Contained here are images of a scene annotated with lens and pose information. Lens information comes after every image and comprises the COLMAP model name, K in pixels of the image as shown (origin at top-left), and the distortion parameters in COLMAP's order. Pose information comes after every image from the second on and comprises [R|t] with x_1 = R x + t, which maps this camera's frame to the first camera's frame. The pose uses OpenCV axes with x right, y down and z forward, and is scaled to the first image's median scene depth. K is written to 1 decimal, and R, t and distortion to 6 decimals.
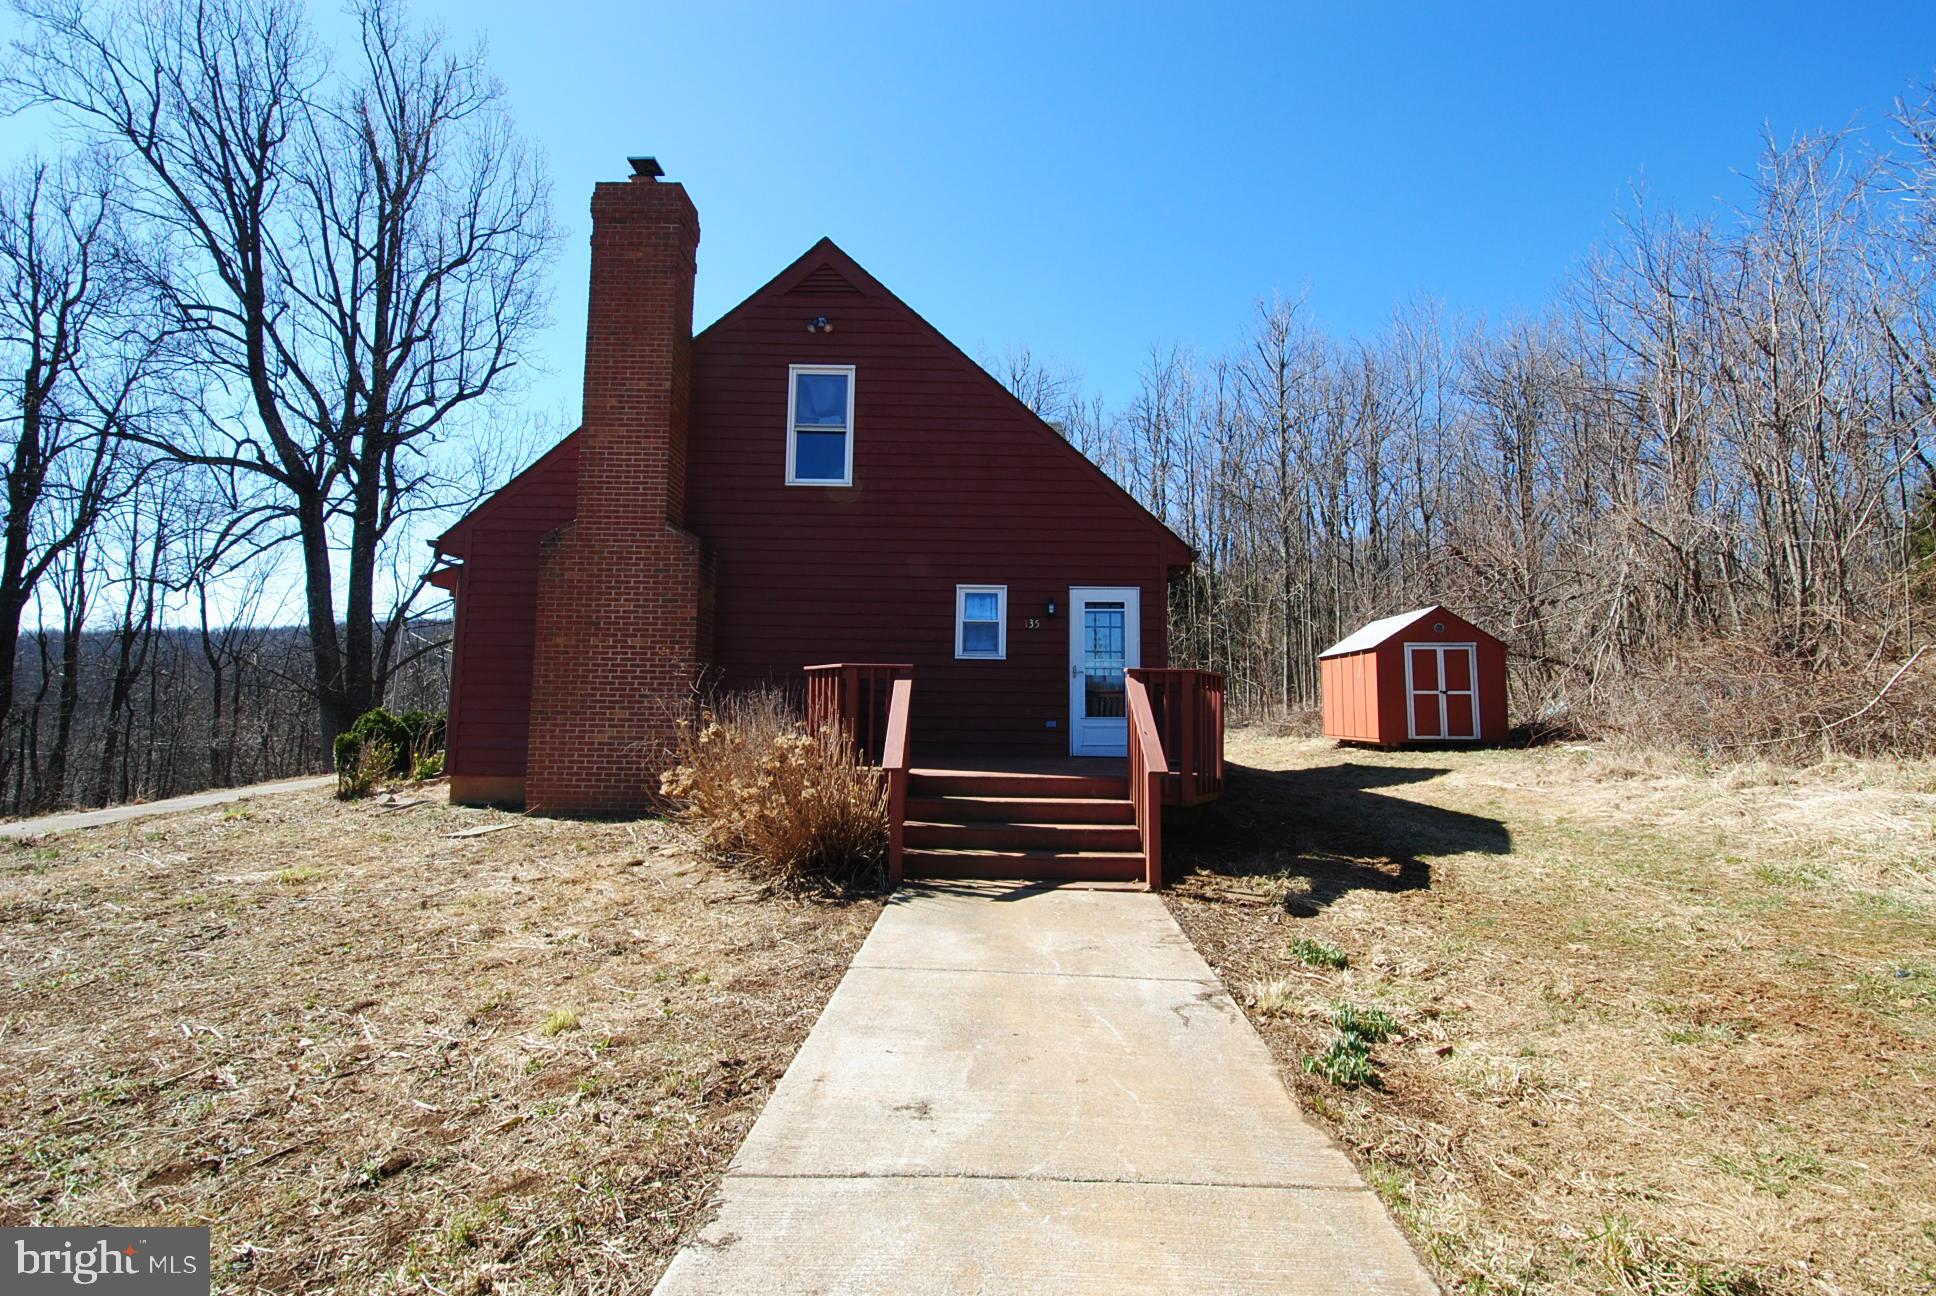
lens RADIAL K [[849.0, 0, 981.7], [0, 849.0, 635.4], [0, 0, 1]] dist [0.023940, -0.028328]
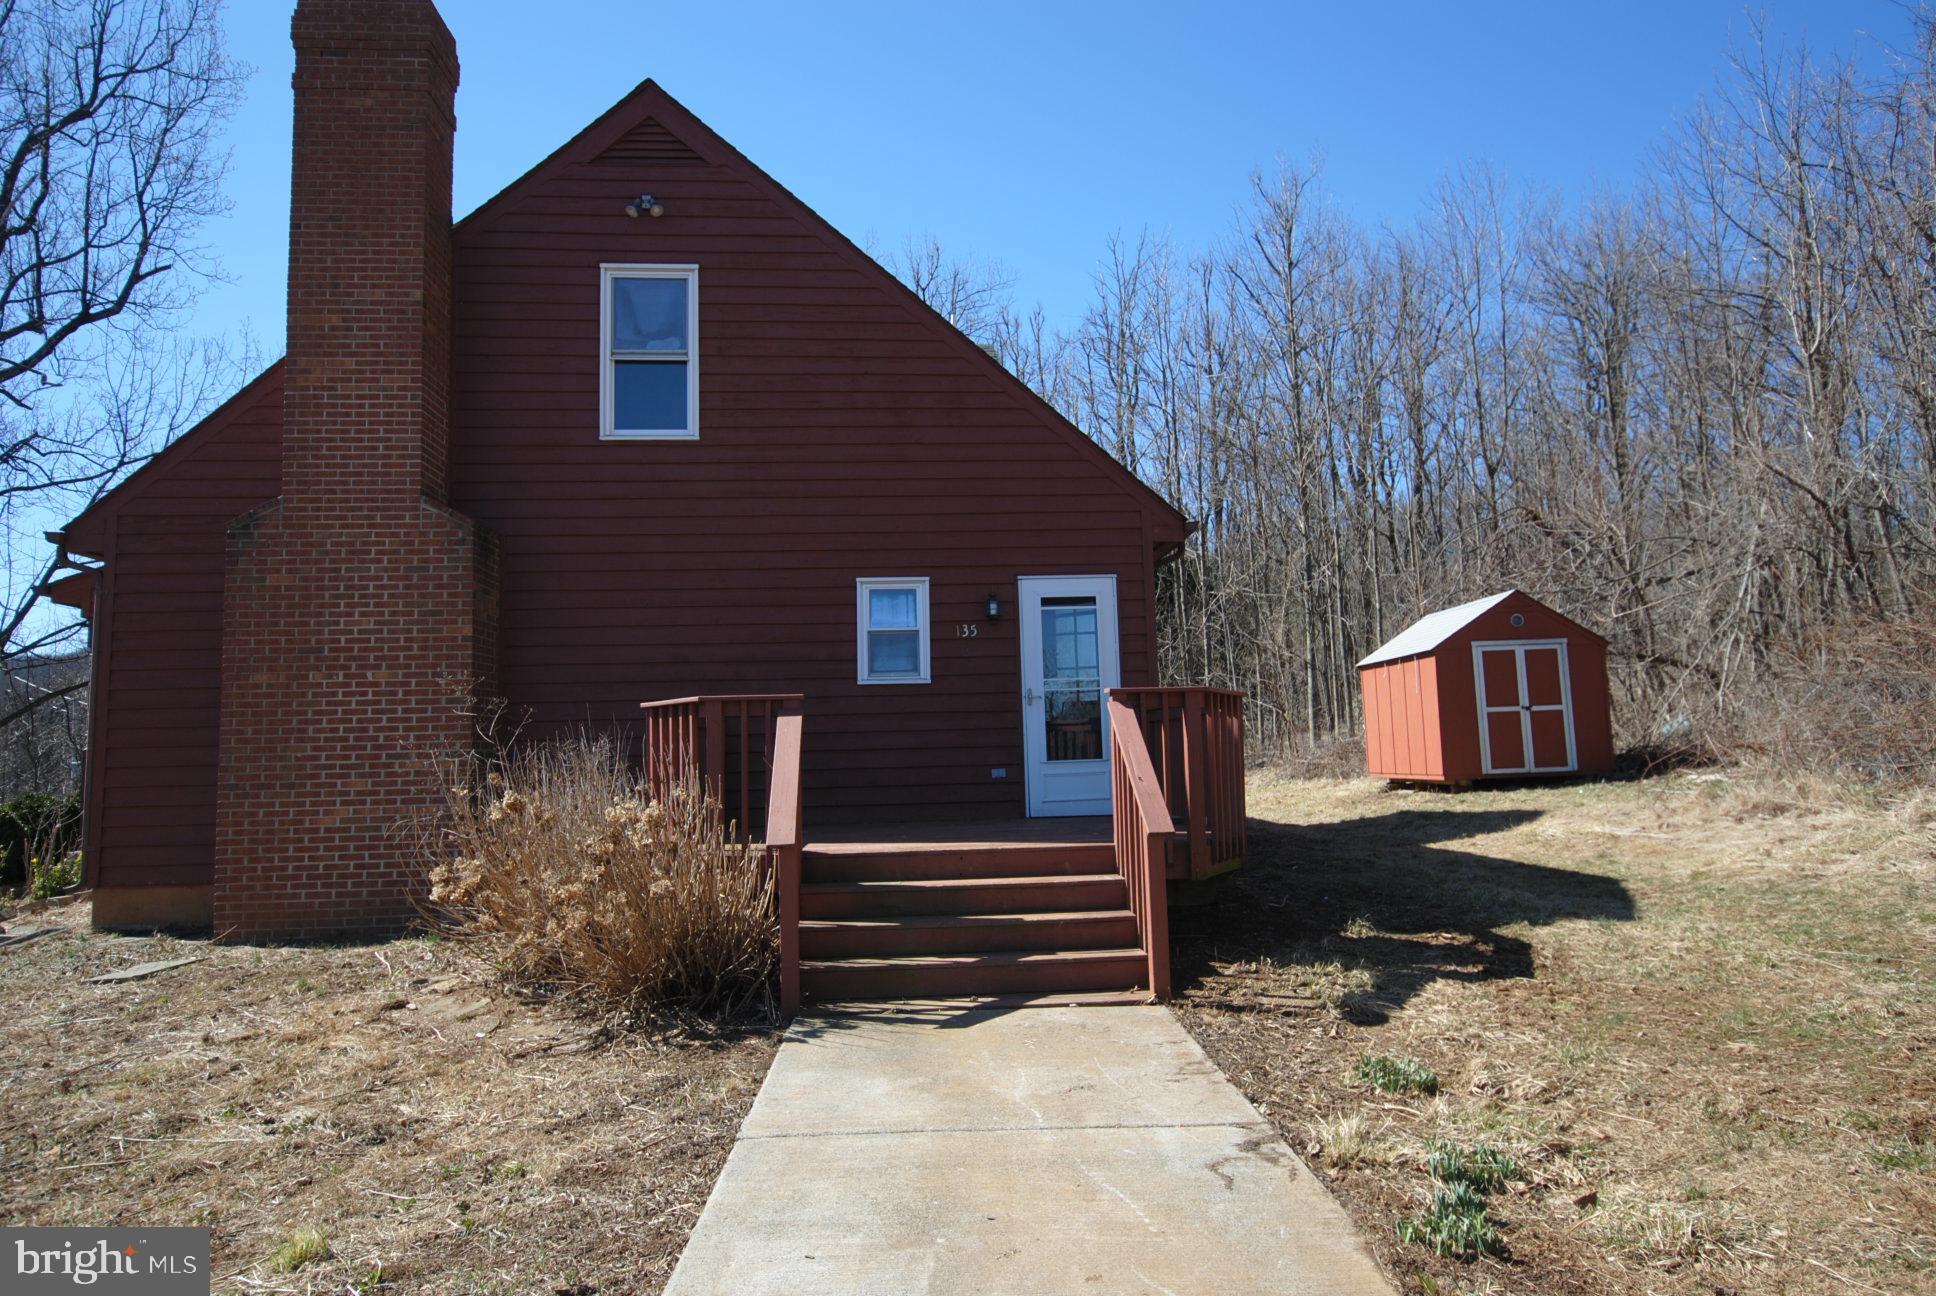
lens RADIAL K [[1210.7, 0, 981.9], [0, 1210.7, 637.9], [0, 0, 1]] dist [0.027030, -0.025795]
pose [[0.995961, -0.031813, 0.083965, -0.012092], [0.032728, 0.999419, -0.009550, 0.002113], [-0.083613, 0.012259, 0.996423, 0.003715]]
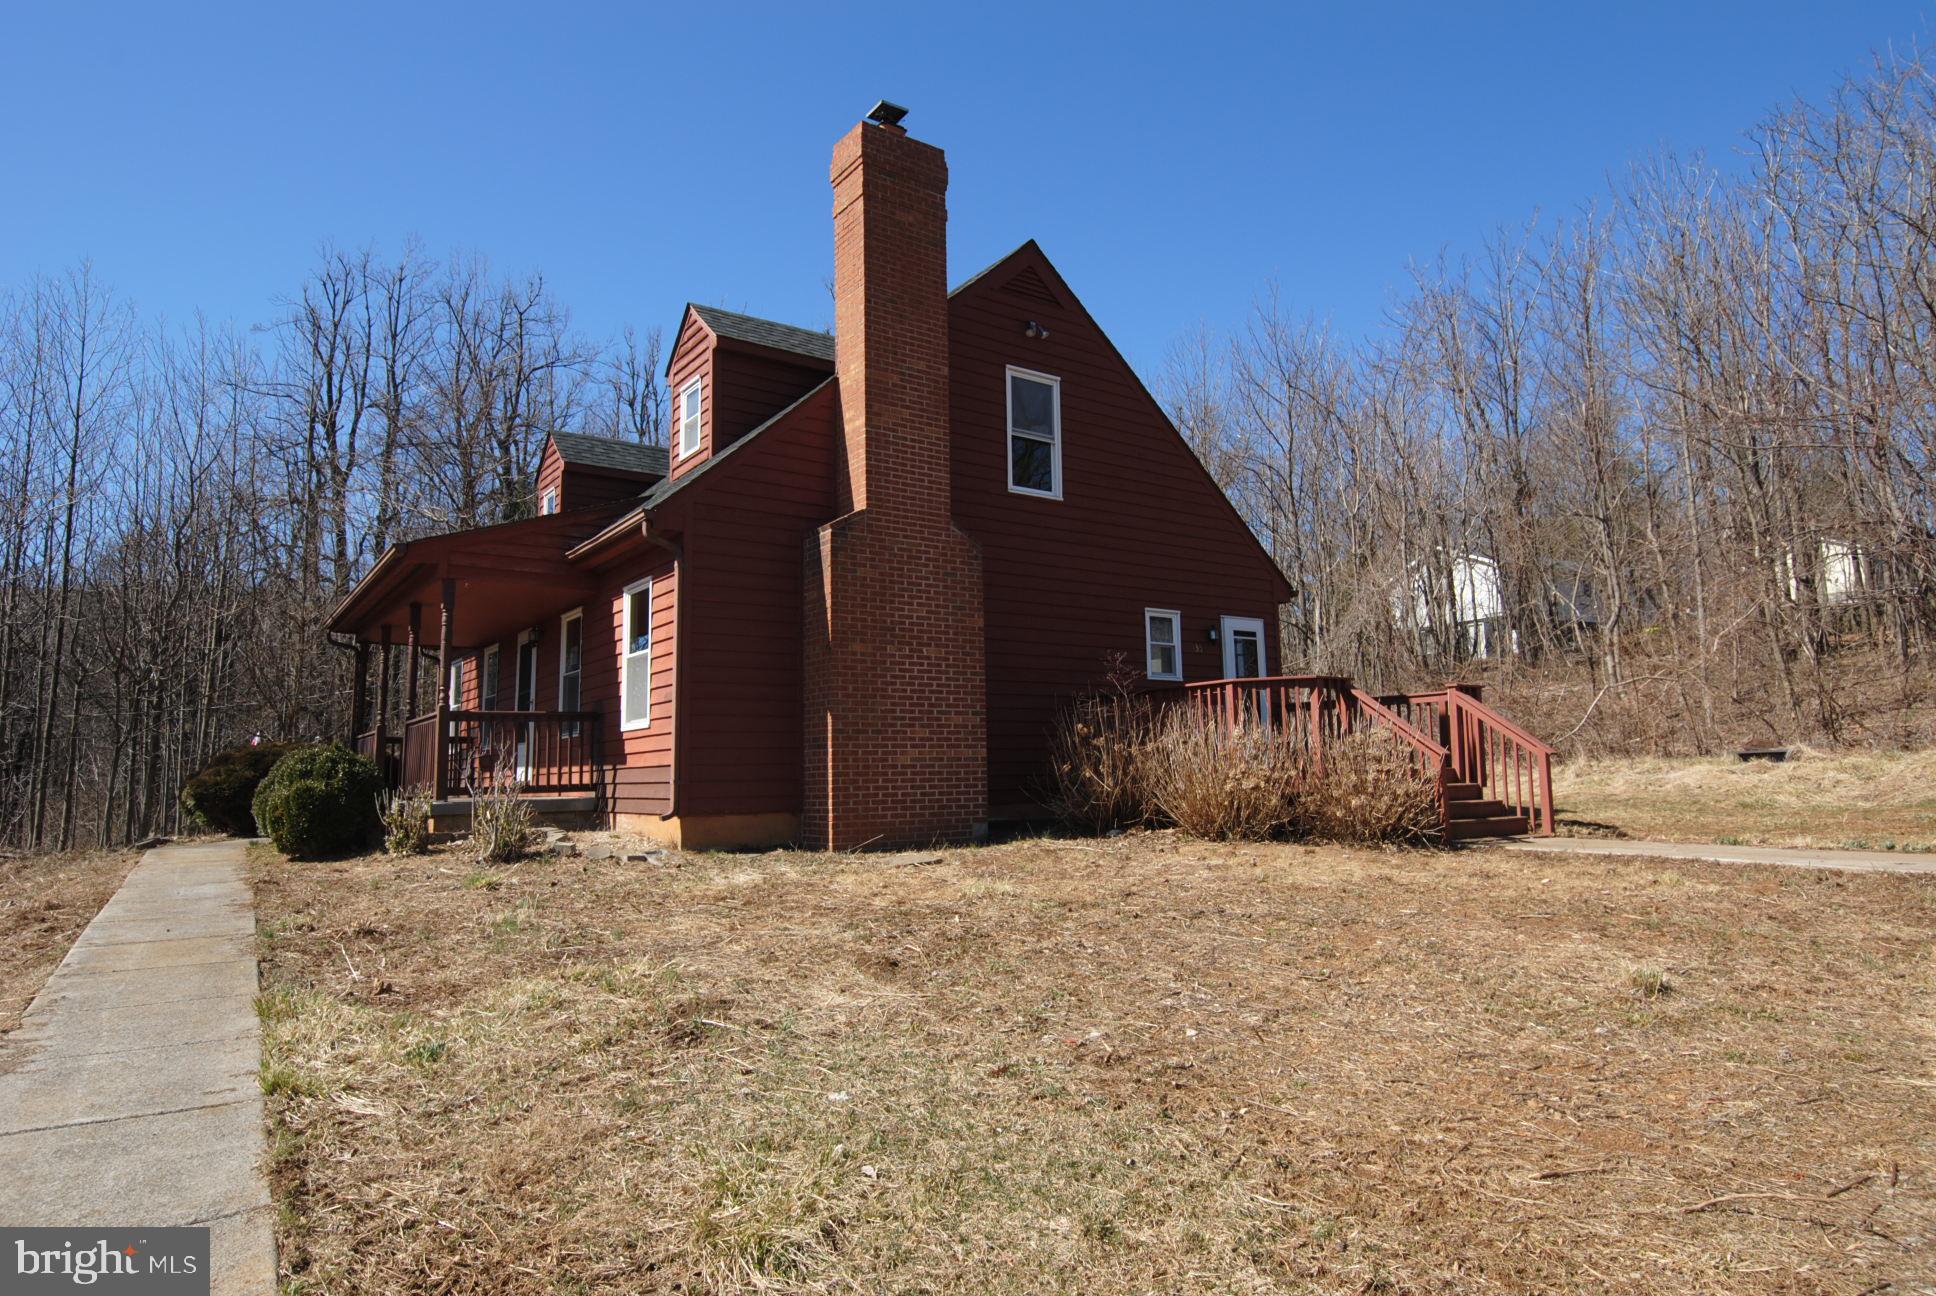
lens RADIAL K [[1148.4, 0, 980.7], [0, 1148.4, 641.4], [0, 0, 1]] dist [0.005631, 0.000063]
pose [[0.804325, 0.040162, 0.592831, -1.015508], [-0.019893, 0.998974, -0.040687, 0.041880], [-0.593857, 0.020933, 0.804299, -0.000874]]
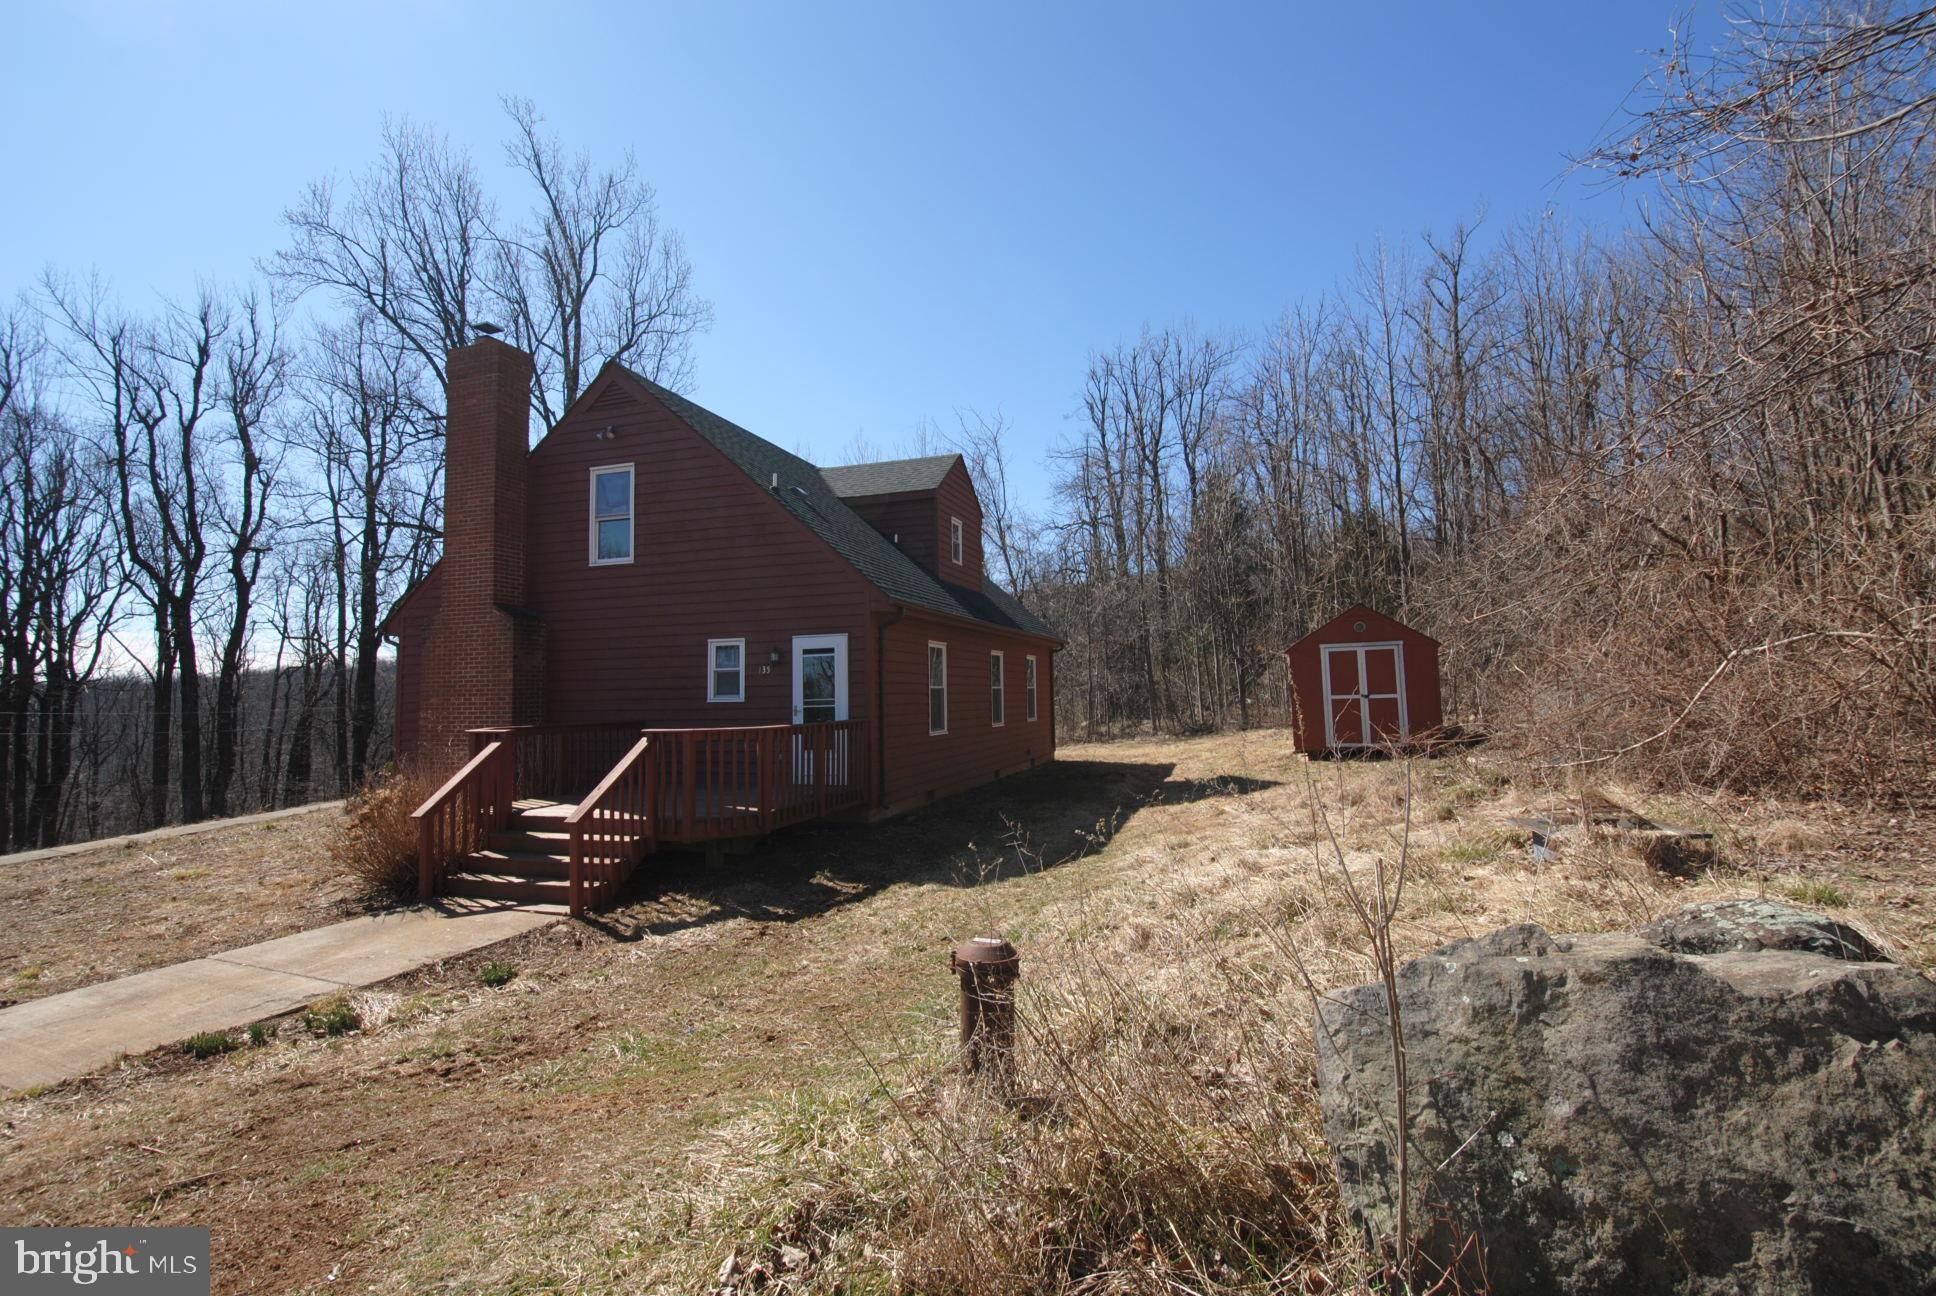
lens RADIAL K [[849.0, 0, 981.7], [0, 849.0, 635.4], [0, 0, 1]] dist [0.023940, -0.028328]
pose [[0.950246, -0.054425, -0.306708, 0.700759], [0.060035, 0.998157, 0.008880, -0.053265], [0.305659, -0.026852, 0.951762, -0.012997]]
